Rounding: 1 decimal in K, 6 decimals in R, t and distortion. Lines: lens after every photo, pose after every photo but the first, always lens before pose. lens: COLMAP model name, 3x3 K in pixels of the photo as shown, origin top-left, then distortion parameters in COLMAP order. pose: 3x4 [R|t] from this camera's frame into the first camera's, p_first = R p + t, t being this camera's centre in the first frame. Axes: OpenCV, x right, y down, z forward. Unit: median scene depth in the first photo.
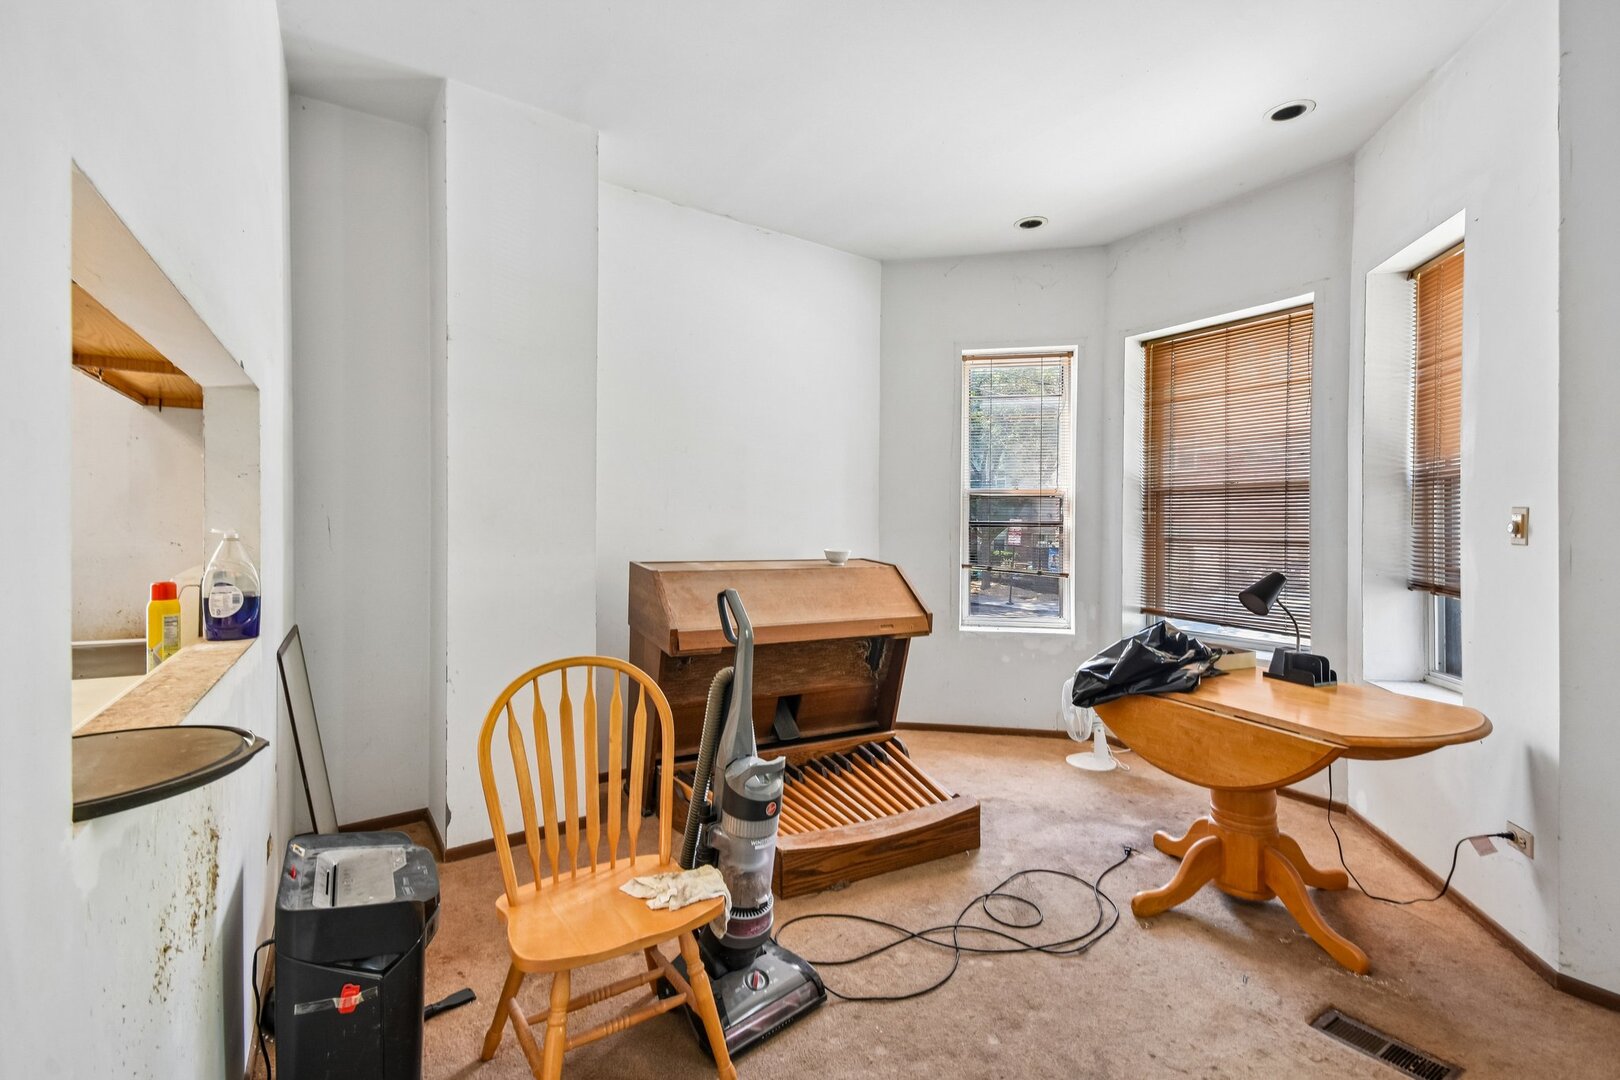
lens RADIAL K [[722.3, 0, 800.4], [0, 722.3, 538.3], [0, 0, 1]] dist [0.006474, -0.011149]
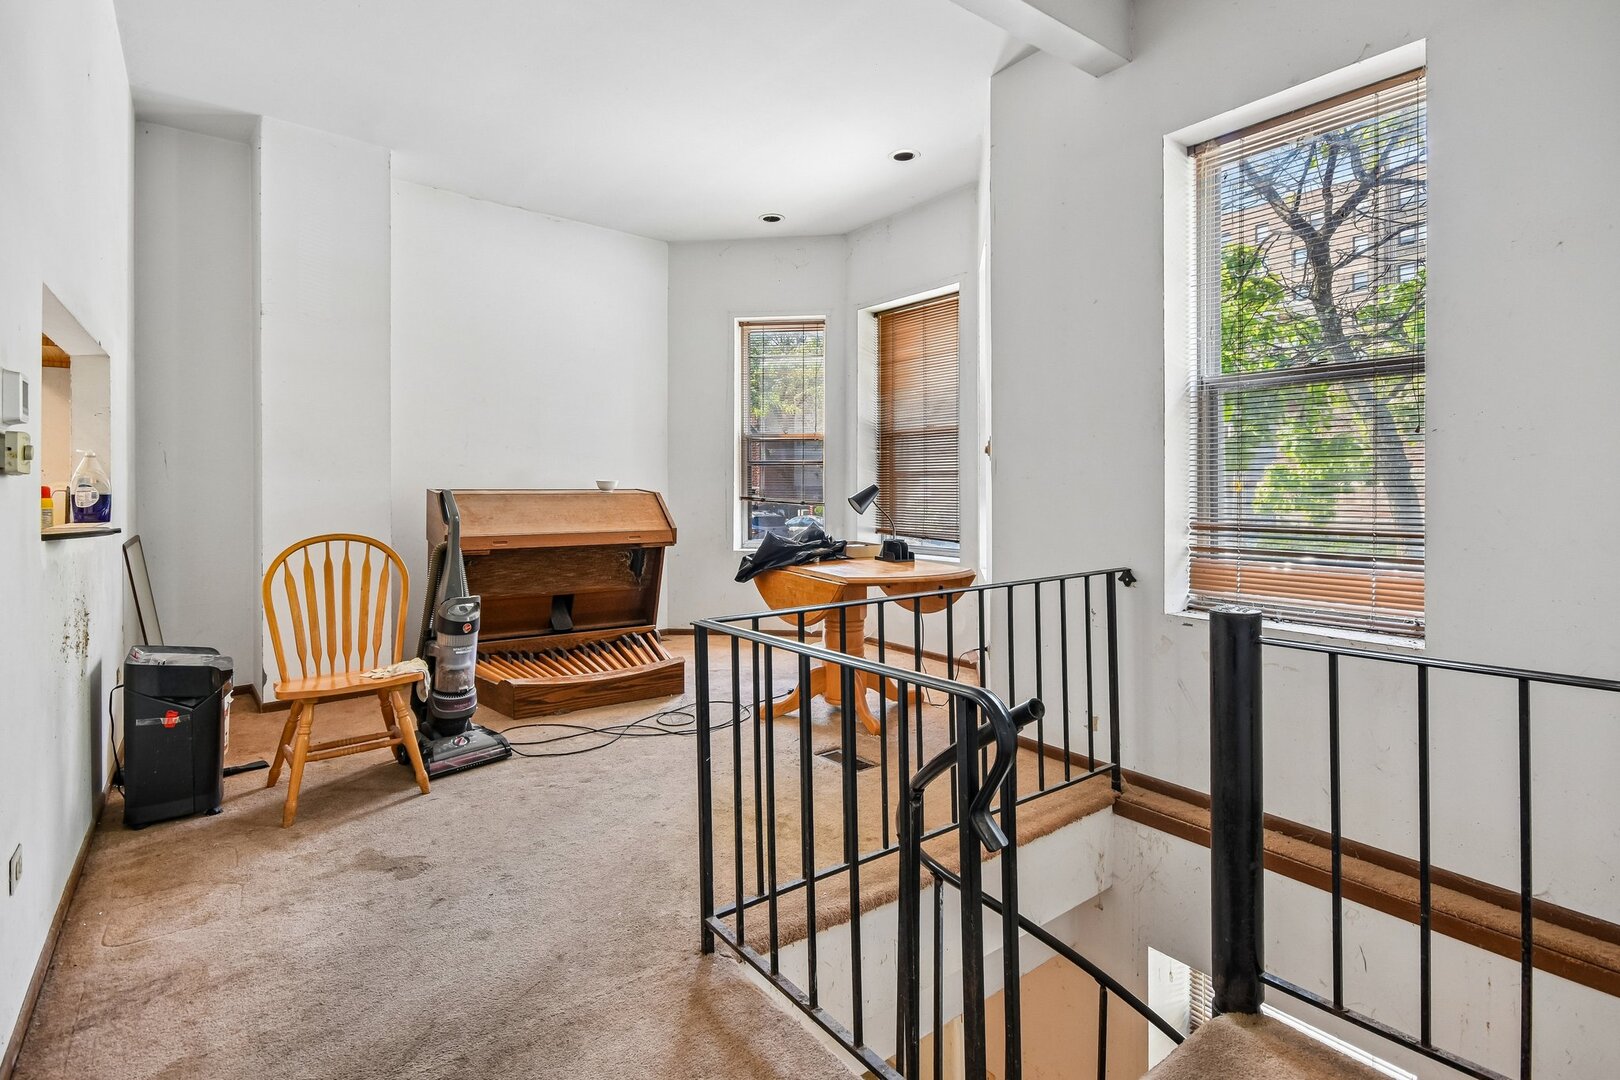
lens RADIAL K [[751.3, 0, 784.7], [0, 751.3, 491.7], [0, 0, 1]] dist [-0.003862, -0.002660]
pose [[0.994912, -0.010844, 0.100159, 0.273604], [0.011365, 0.999925, -0.004632, 0.055243], [-0.100101, 0.005747, 0.994961, -0.384088]]
